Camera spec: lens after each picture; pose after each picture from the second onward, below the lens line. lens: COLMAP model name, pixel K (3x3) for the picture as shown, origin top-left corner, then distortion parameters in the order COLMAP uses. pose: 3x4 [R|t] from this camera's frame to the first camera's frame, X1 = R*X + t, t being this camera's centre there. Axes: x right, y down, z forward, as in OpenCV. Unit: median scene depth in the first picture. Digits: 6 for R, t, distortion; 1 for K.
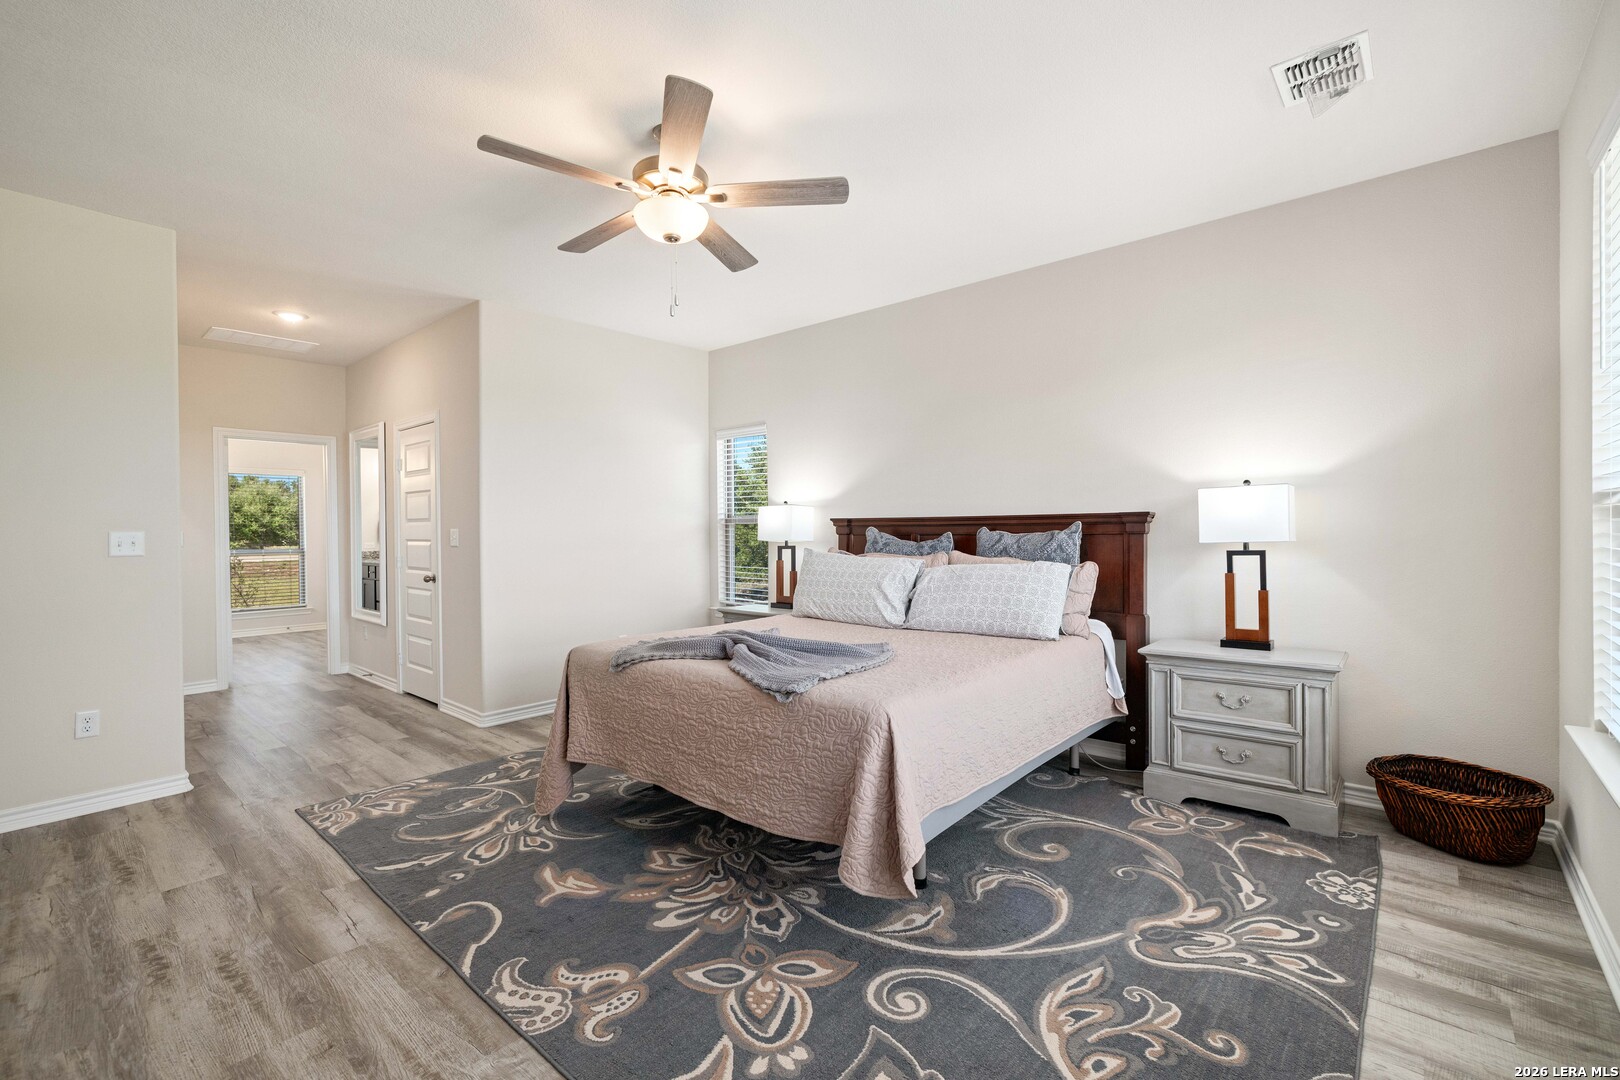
lens RADIAL K [[707.6, 0, 808.7], [0, 707.6, 536.8], [0, 0, 1]] dist [-0.005842, 0.005918]
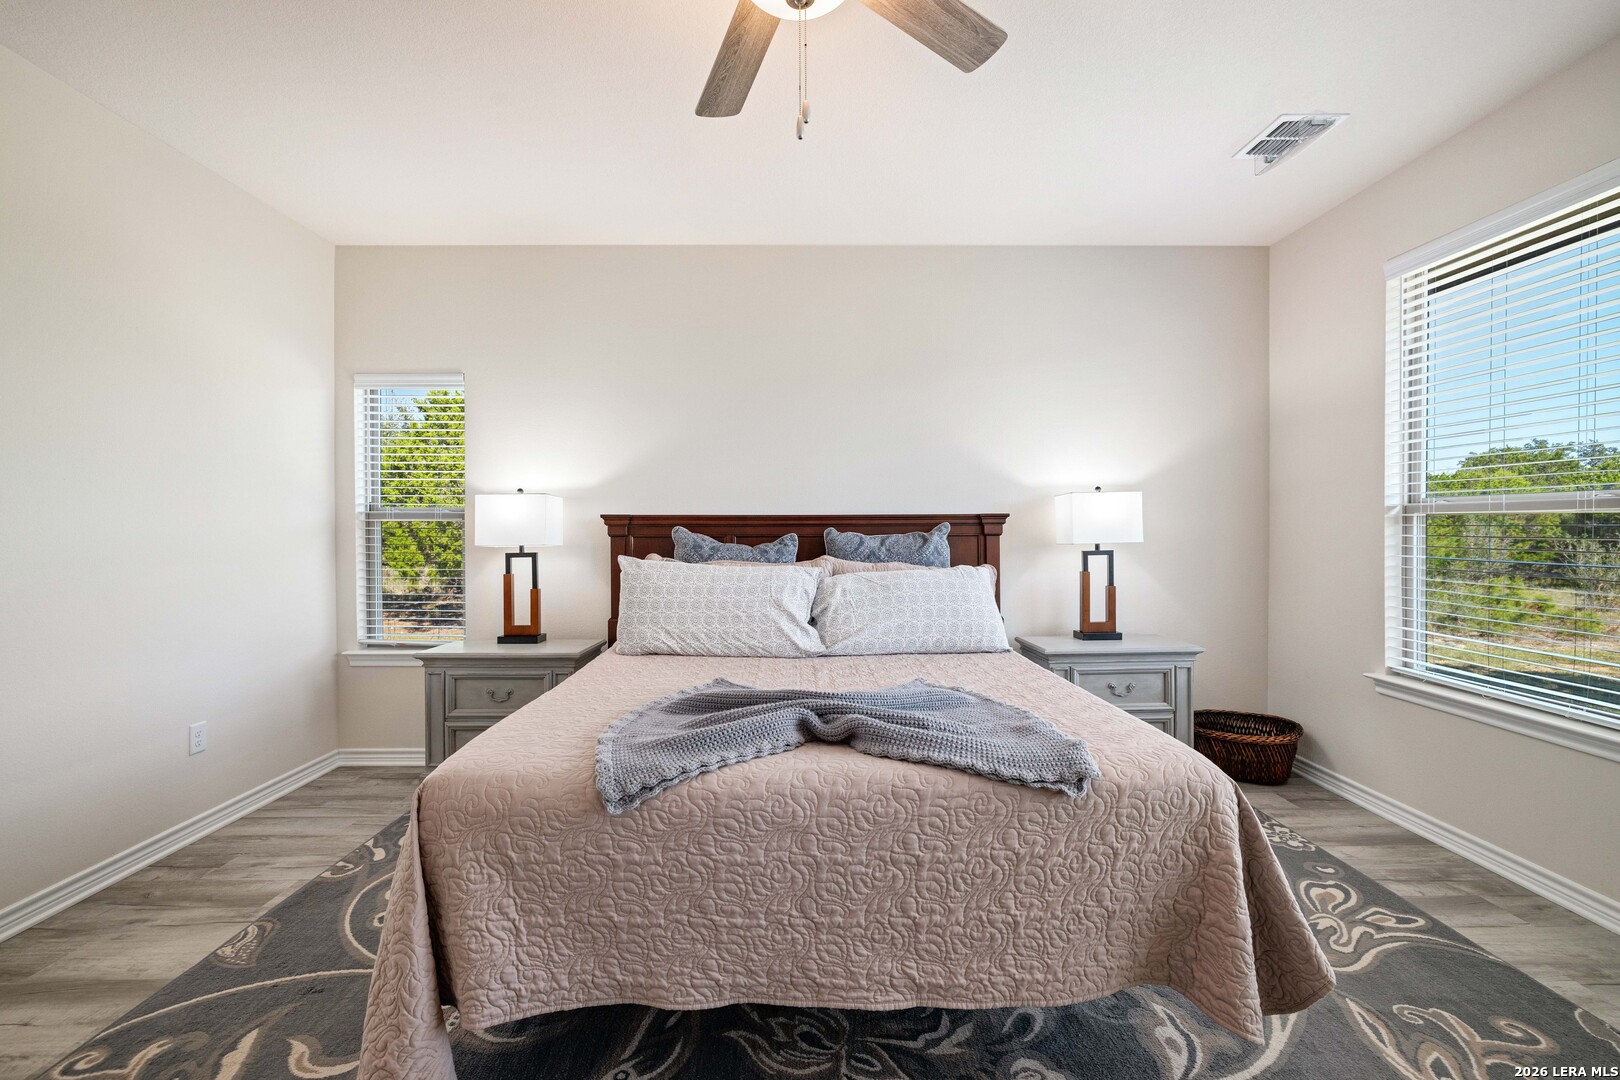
lens RADIAL K [[707.6, 0, 802.6], [0, 707.6, 537.2], [0, 0, 1]] dist [-0.005842, 0.005918]
pose [[0.742218, -0.003403, 0.670149, -0.566876], [0.002993, 0.999994, 0.001762, -0.005927], [-0.670151, 0.000698, 0.742224, 0.595085]]
